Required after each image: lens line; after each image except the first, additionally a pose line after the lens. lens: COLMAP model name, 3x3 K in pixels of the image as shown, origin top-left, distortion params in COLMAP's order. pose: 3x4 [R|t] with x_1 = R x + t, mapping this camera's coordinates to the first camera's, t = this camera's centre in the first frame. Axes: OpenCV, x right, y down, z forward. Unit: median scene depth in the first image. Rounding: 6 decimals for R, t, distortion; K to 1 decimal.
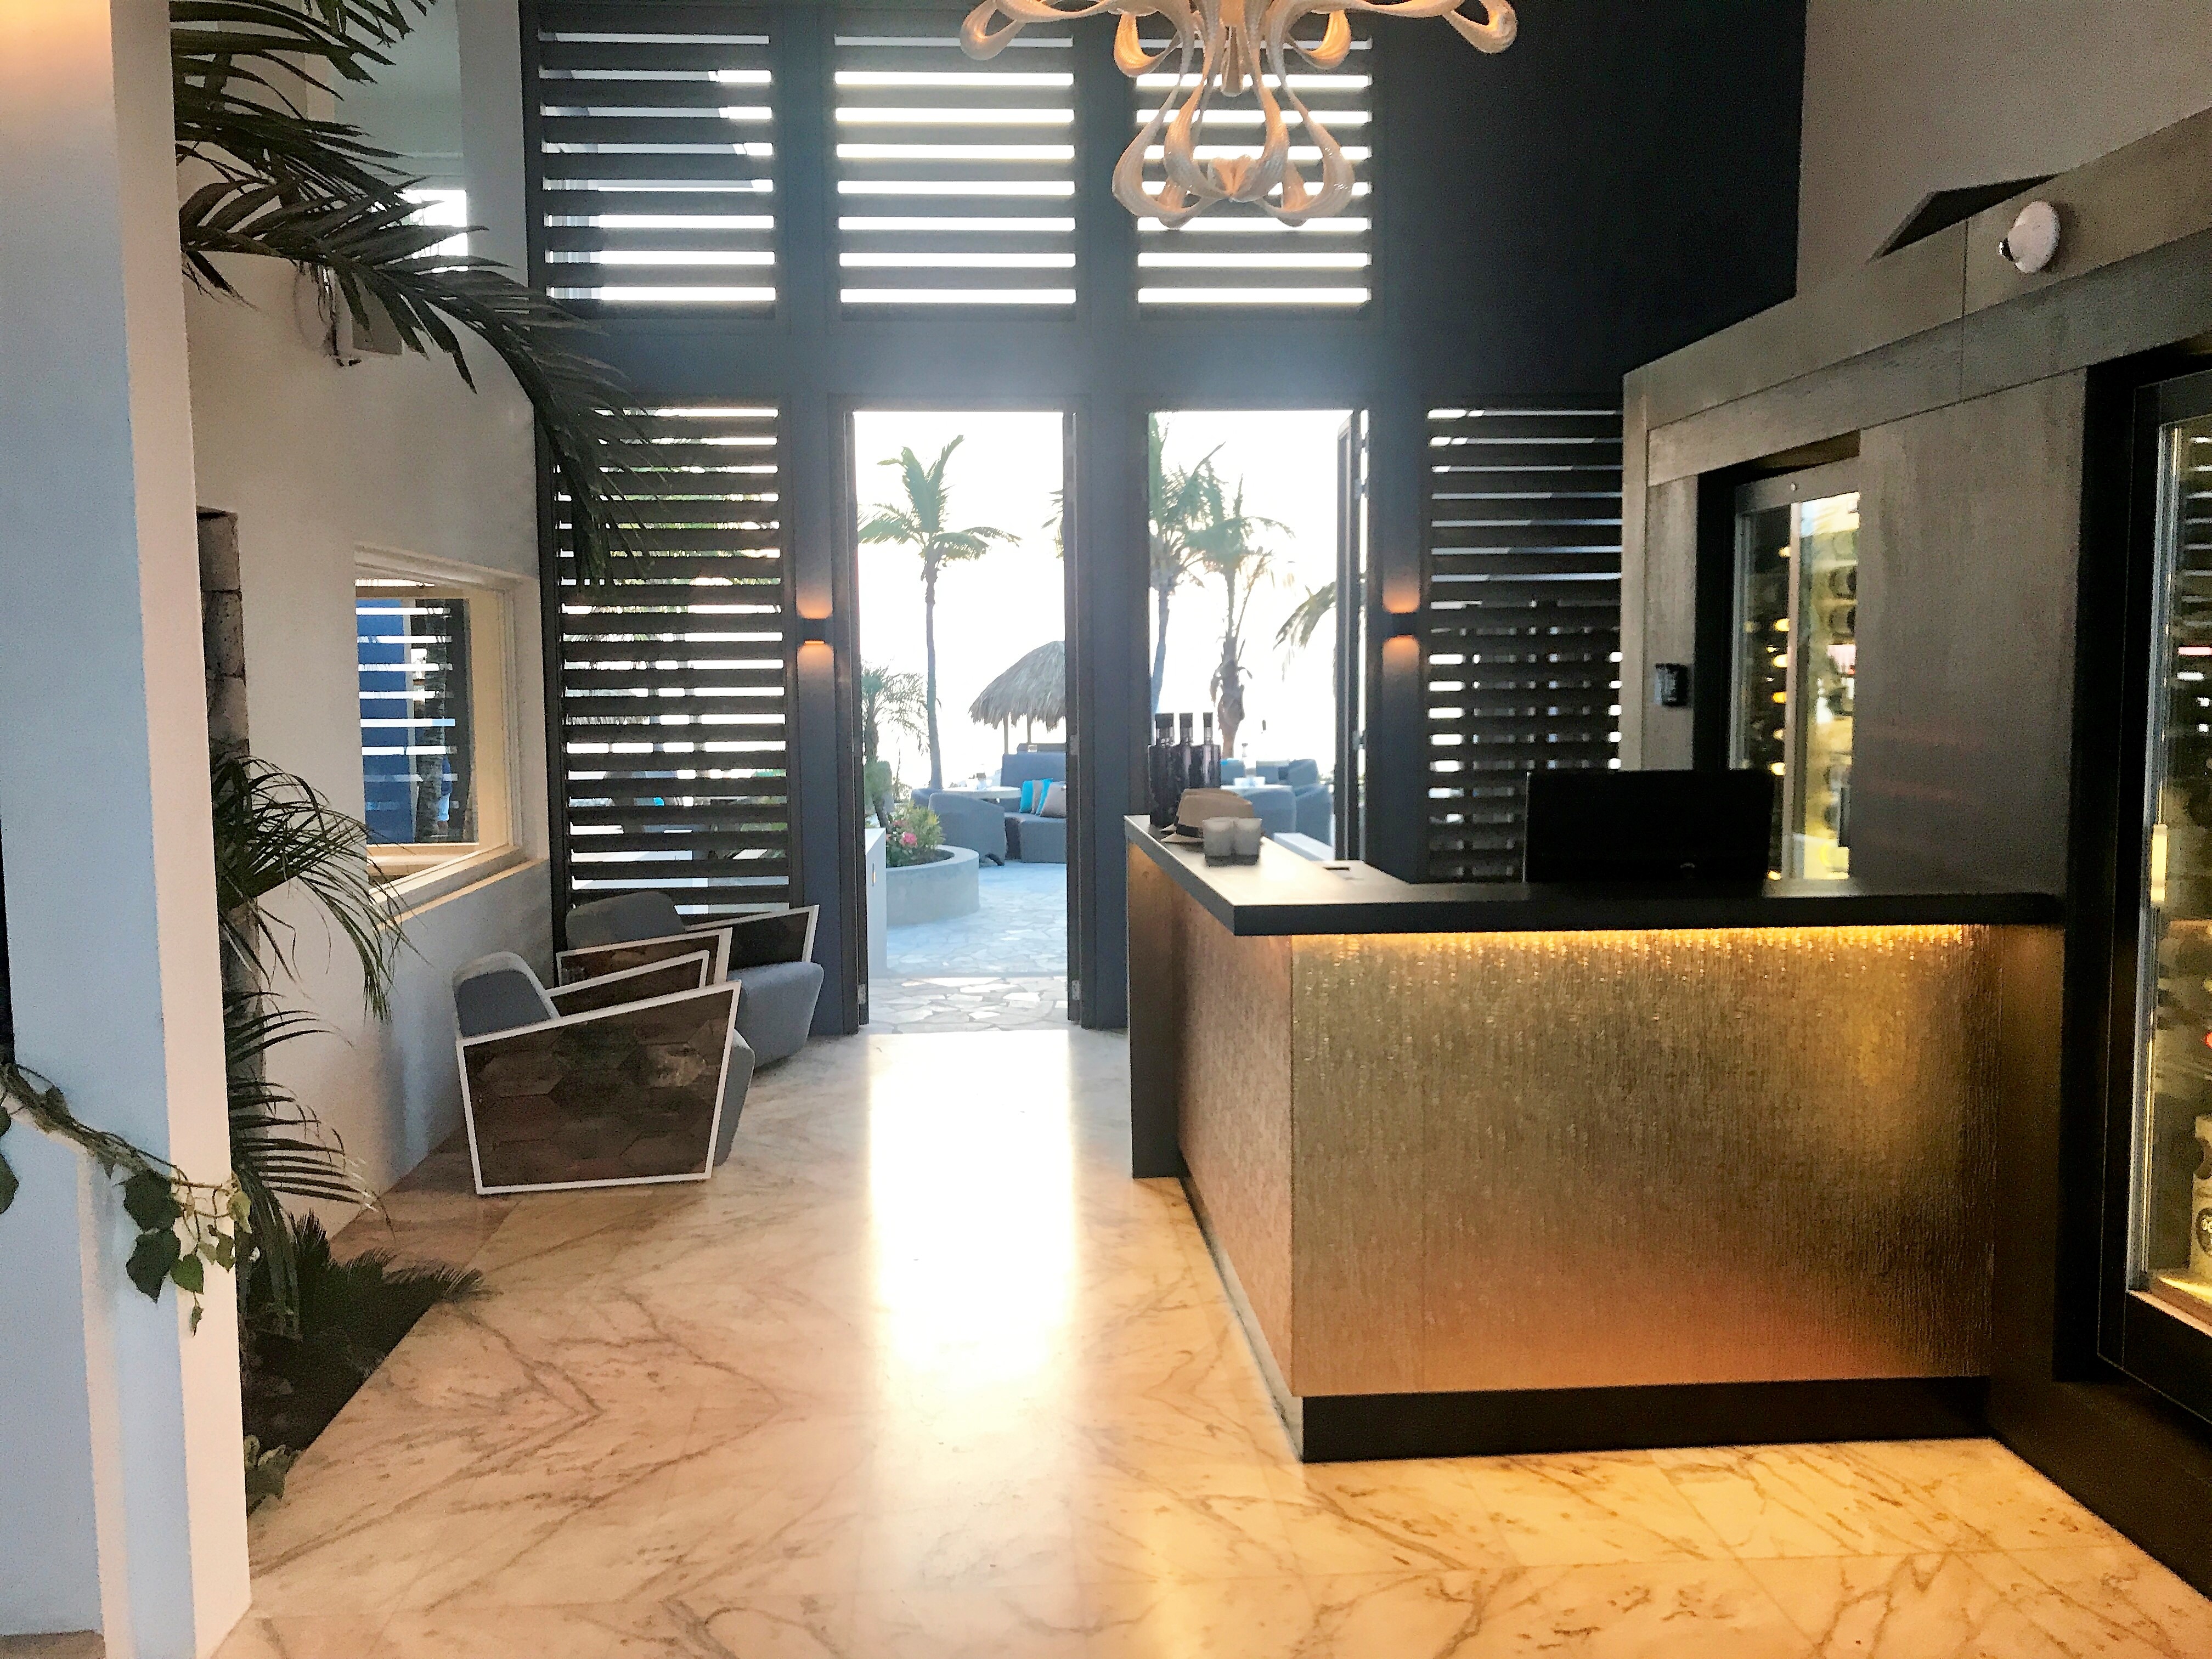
lens RADIAL K [[1833.8, 0, 1106.0], [0, 1833.8, 829.5], [0, 0, 1]] dist [0.106078, -0.198681]
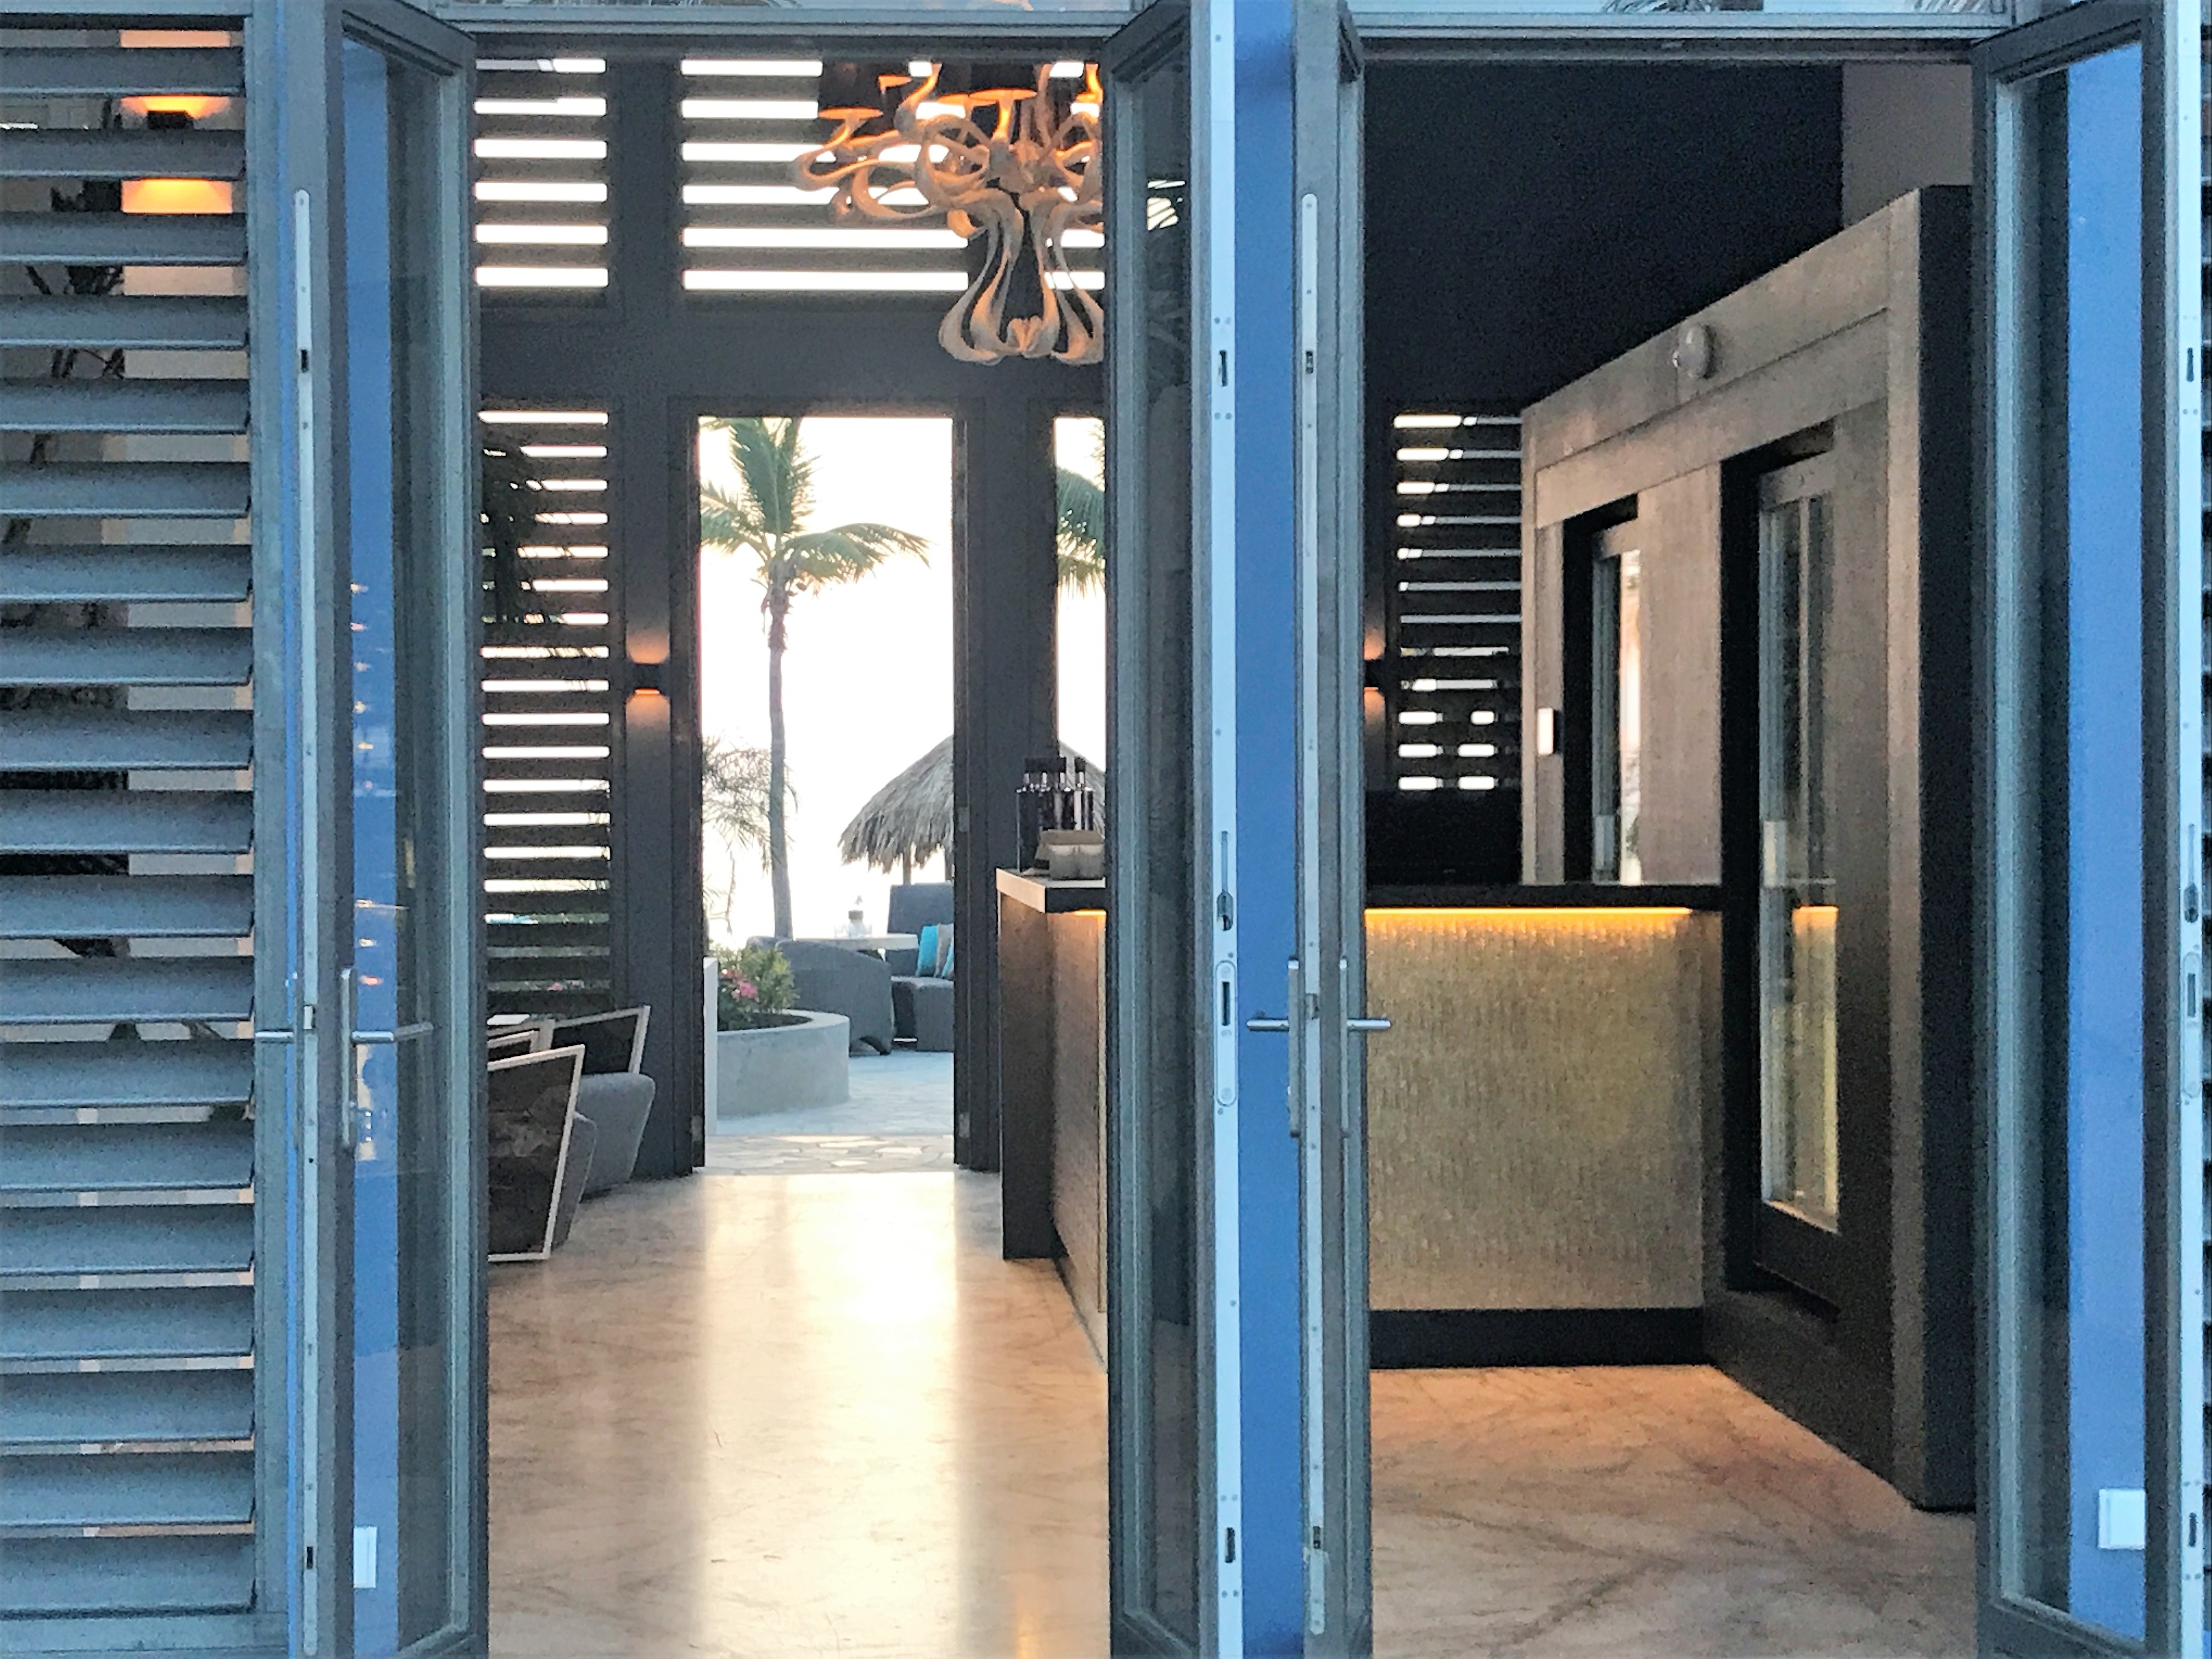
lens RADIAL K [[4009.0, 0, 1106.0], [0, 4009.0, 829.5], [0, 0, 1]] dist [0.244443, -0.042980]
pose [[0.999943, 0.004413, -0.009696, 0.060892], [-0.005167, 0.996848, -0.079172, 0.095072], [0.009316, 0.079218, 0.996814, -0.742506]]
